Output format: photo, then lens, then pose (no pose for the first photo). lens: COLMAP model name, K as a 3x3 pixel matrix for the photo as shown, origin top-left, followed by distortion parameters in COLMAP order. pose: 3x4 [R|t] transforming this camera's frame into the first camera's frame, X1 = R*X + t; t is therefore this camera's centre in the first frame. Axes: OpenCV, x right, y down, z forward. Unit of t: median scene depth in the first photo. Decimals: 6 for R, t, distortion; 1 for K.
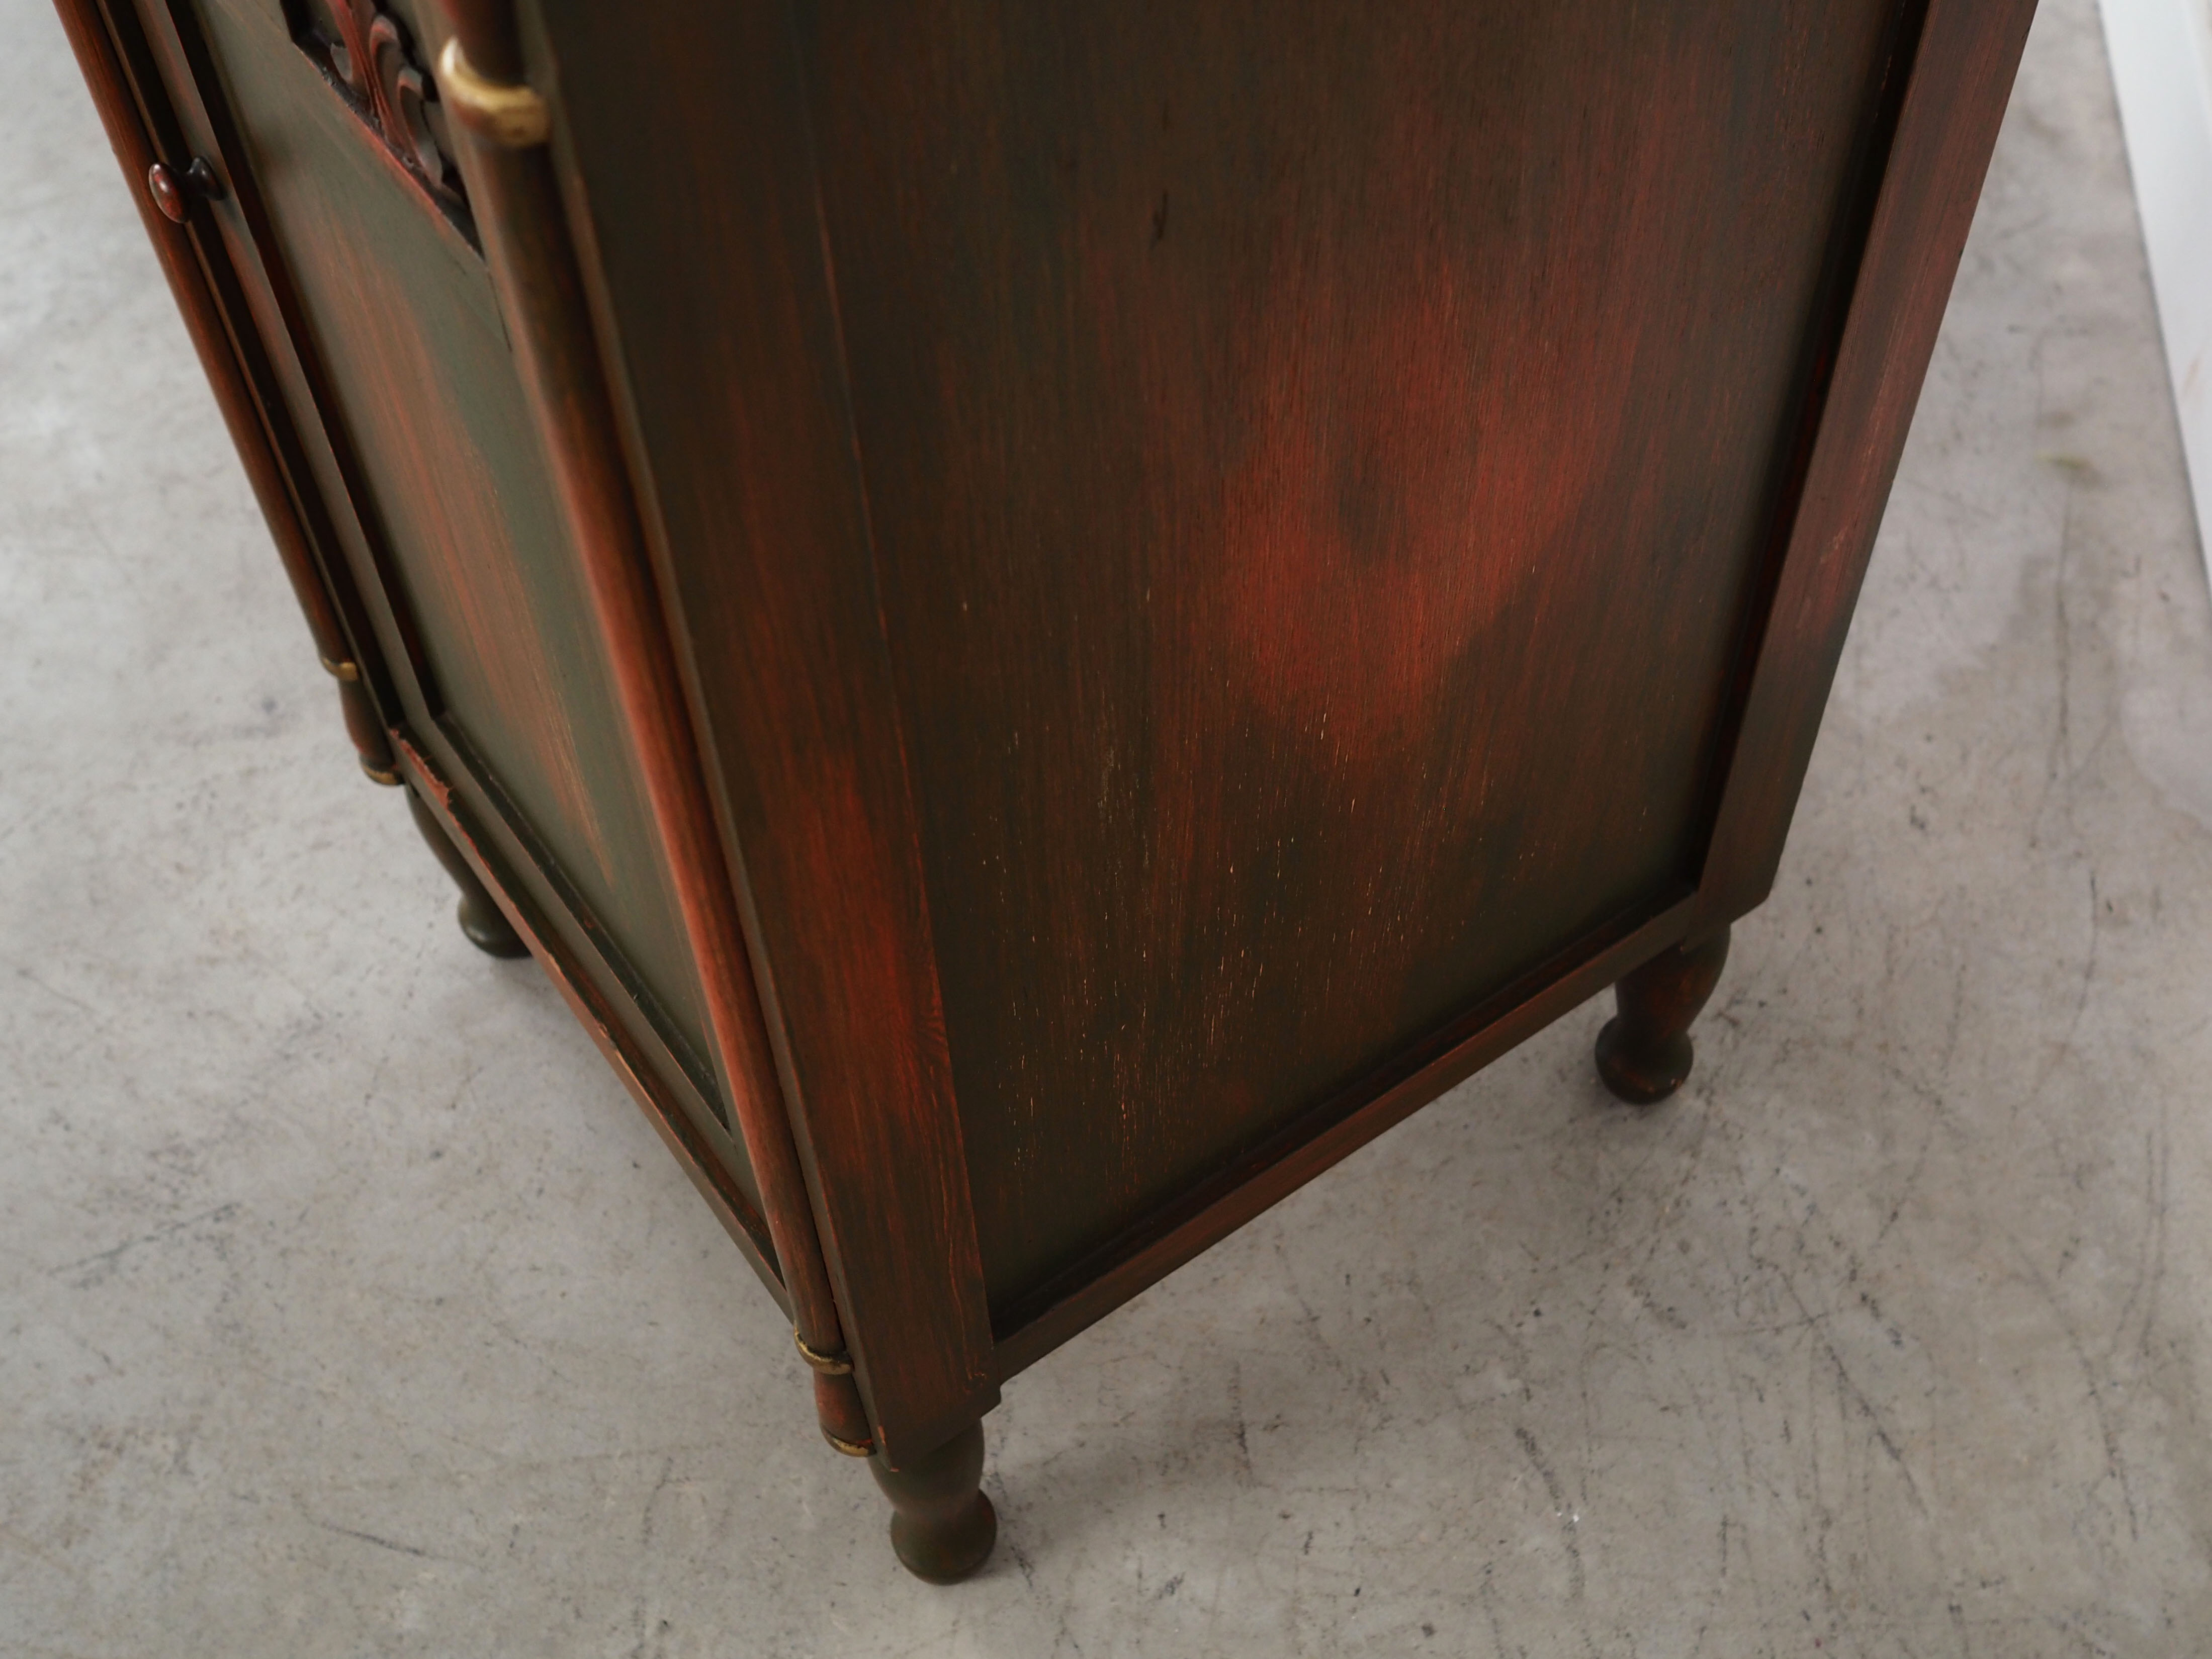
lens RADIAL K [[2698.9, 0, 1089.8], [0, 2698.9, 881.2], [0, 0, 1]] dist [-0.022541, 0.000000]
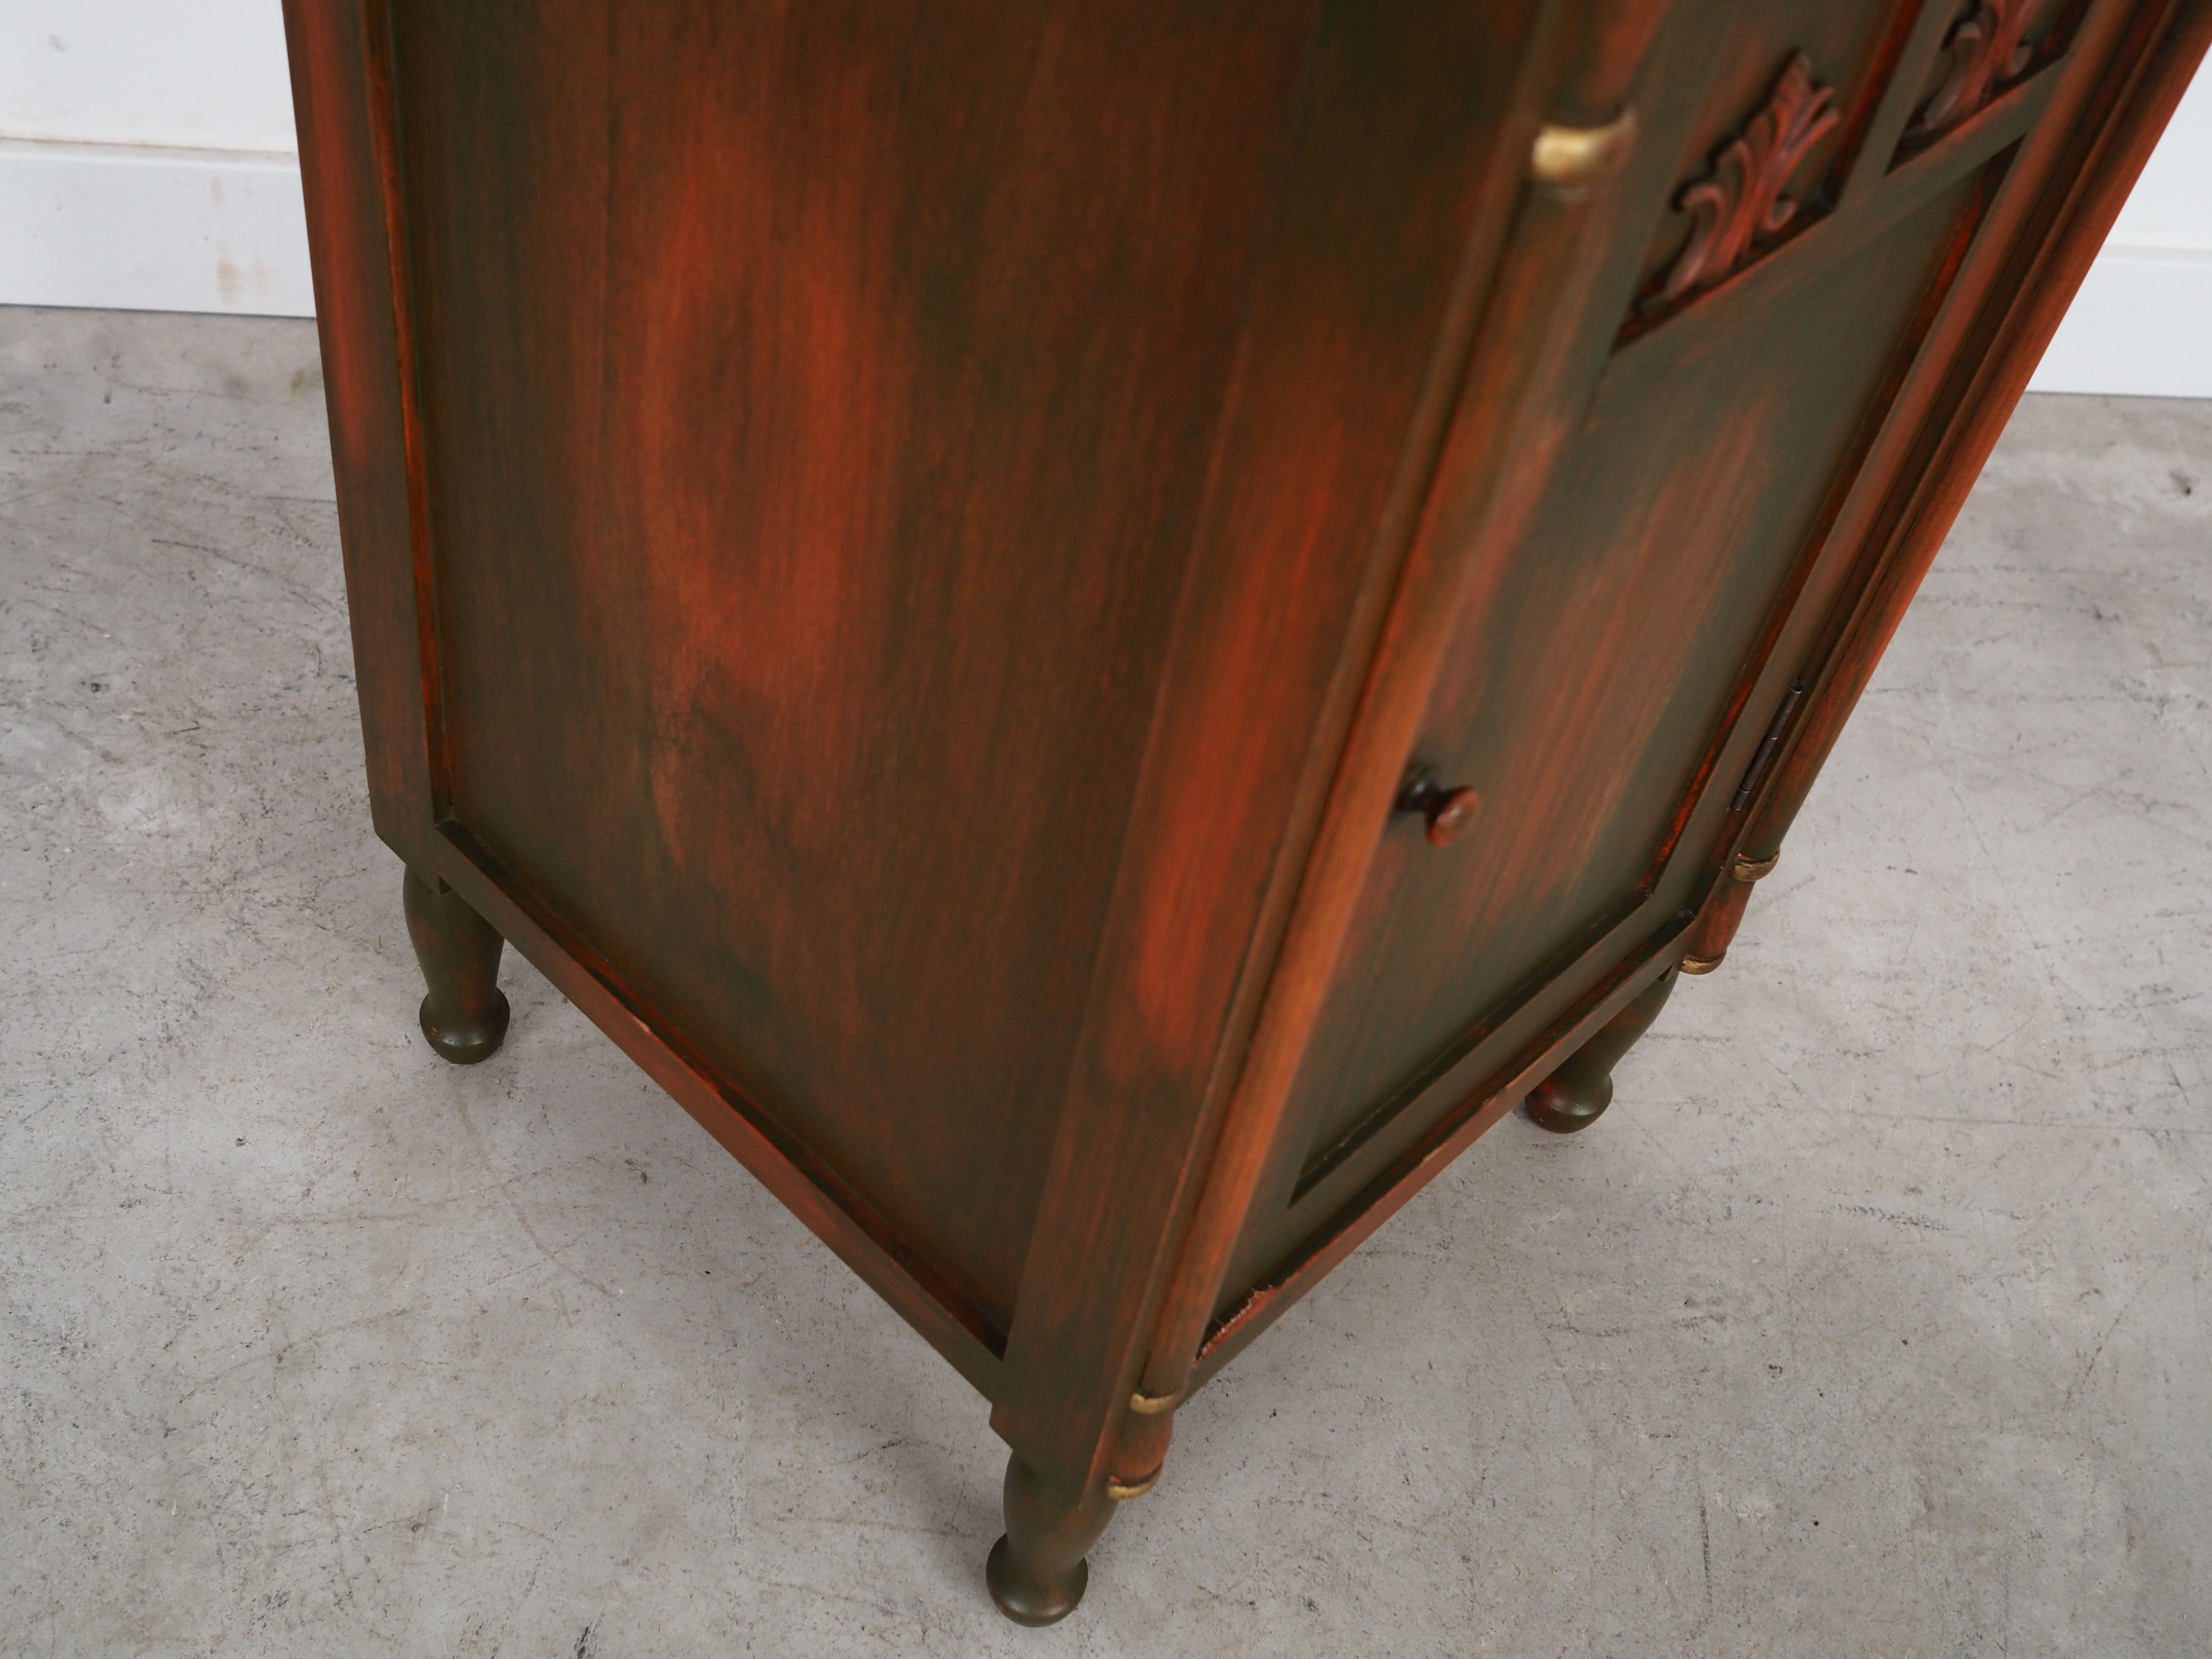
lens RADIAL K [[2544.5, 0, 1016.8], [0, 2544.5, 943.8], [0, 0, 1]] dist [-0.021449, 0.000000]
pose [[-0.187932, -0.756794, 0.626054, -0.616840], [0.721630, 0.326008, 0.610712, -0.602946], [-0.666282, 0.566552, 0.484858, 0.517793]]
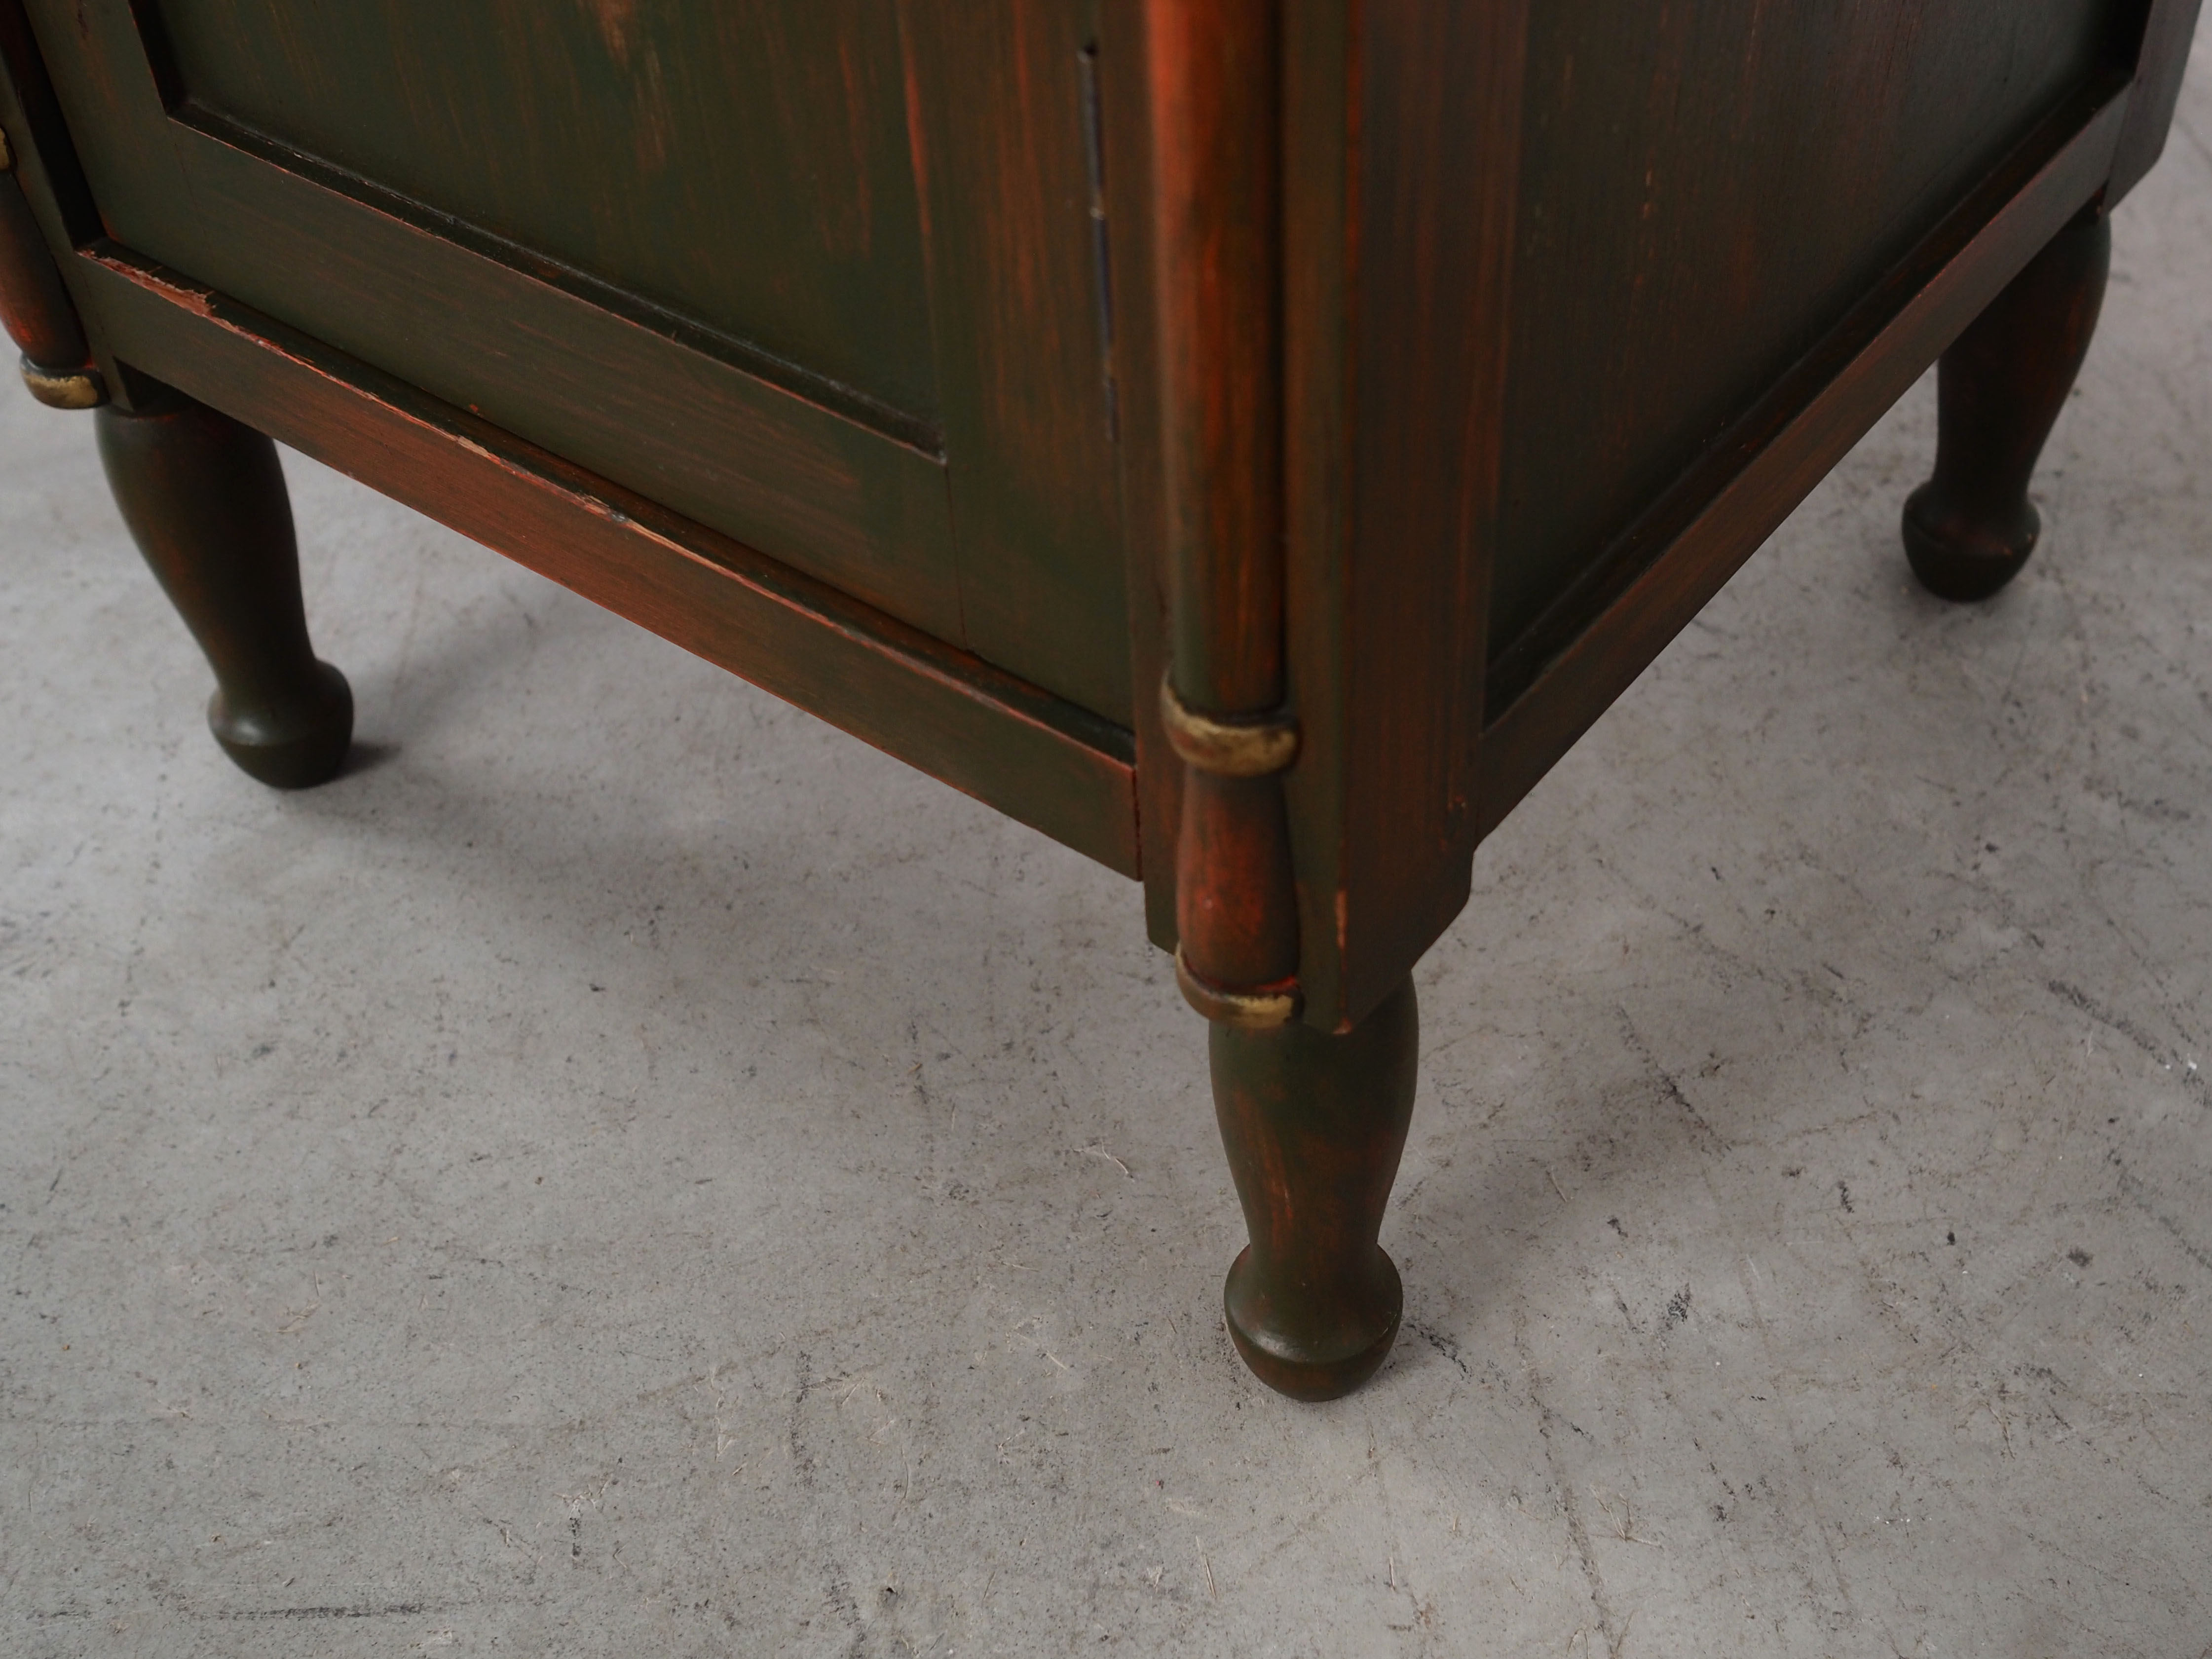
lens RADIAL K [[2544.9, 0, 1201.9], [0, 2544.9, 973.4], [0, 0, 1]] dist [-0.021449, 0.000000]
pose [[0.948032, -0.217668, 0.232071, -0.174108], [0.248924, 0.961686, -0.114876, 0.207851], [-0.198174, 0.166674, 0.965892, 0.408978]]
